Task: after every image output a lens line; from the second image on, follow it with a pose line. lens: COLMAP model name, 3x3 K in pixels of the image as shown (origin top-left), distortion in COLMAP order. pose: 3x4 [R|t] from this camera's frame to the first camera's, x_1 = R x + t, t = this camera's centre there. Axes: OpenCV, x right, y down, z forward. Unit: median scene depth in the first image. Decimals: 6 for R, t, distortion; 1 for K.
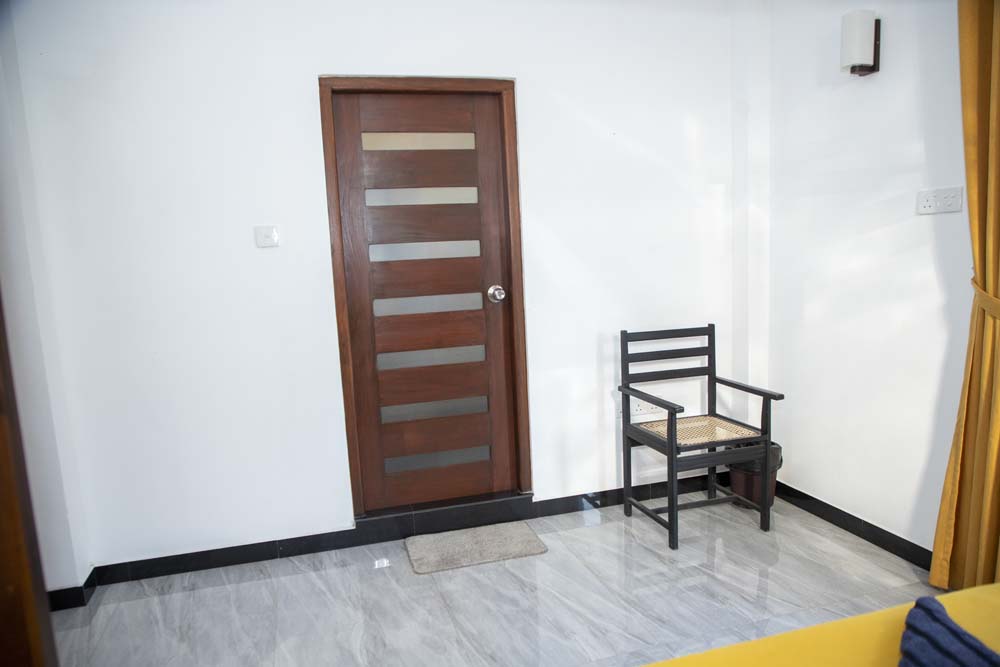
lens RADIAL K [[696.9, 0, 500.0], [0, 696.9, 333.5], [0, 0, 1]] dist [-0.032652, -0.002066]
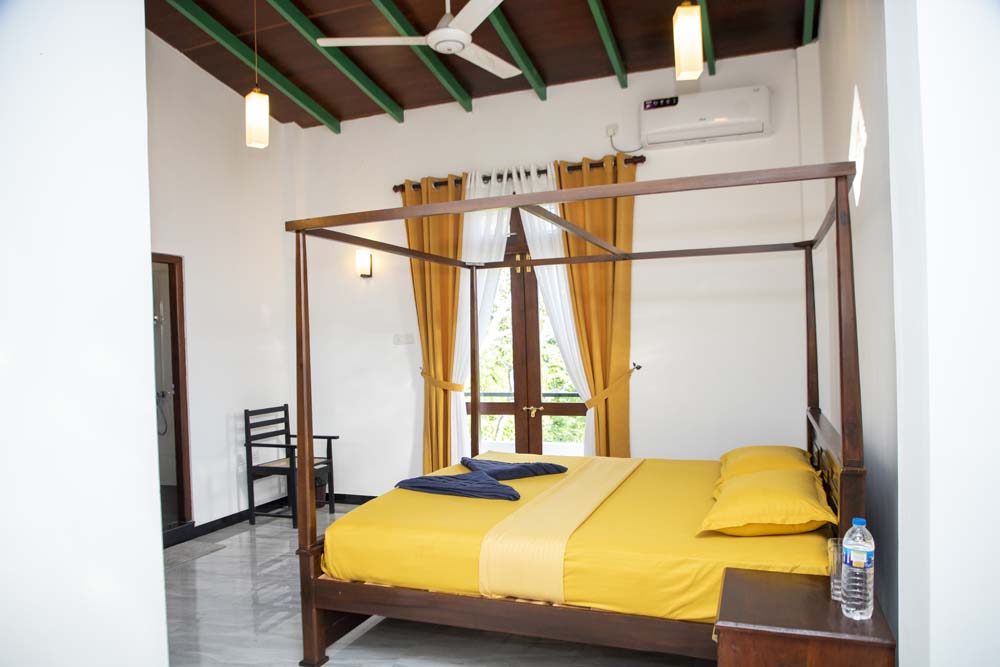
lens RADIAL K [[696.9, 0, 500.0], [0, 696.9, 333.5], [0, 0, 1]] dist [-0.032652, -0.002066]
pose [[0.621554, 0.027281, 0.782896, -0.747910], [0.104400, 0.987594, -0.117299, 0.073807], [-0.776383, 0.154642, 0.610995, -0.512423]]
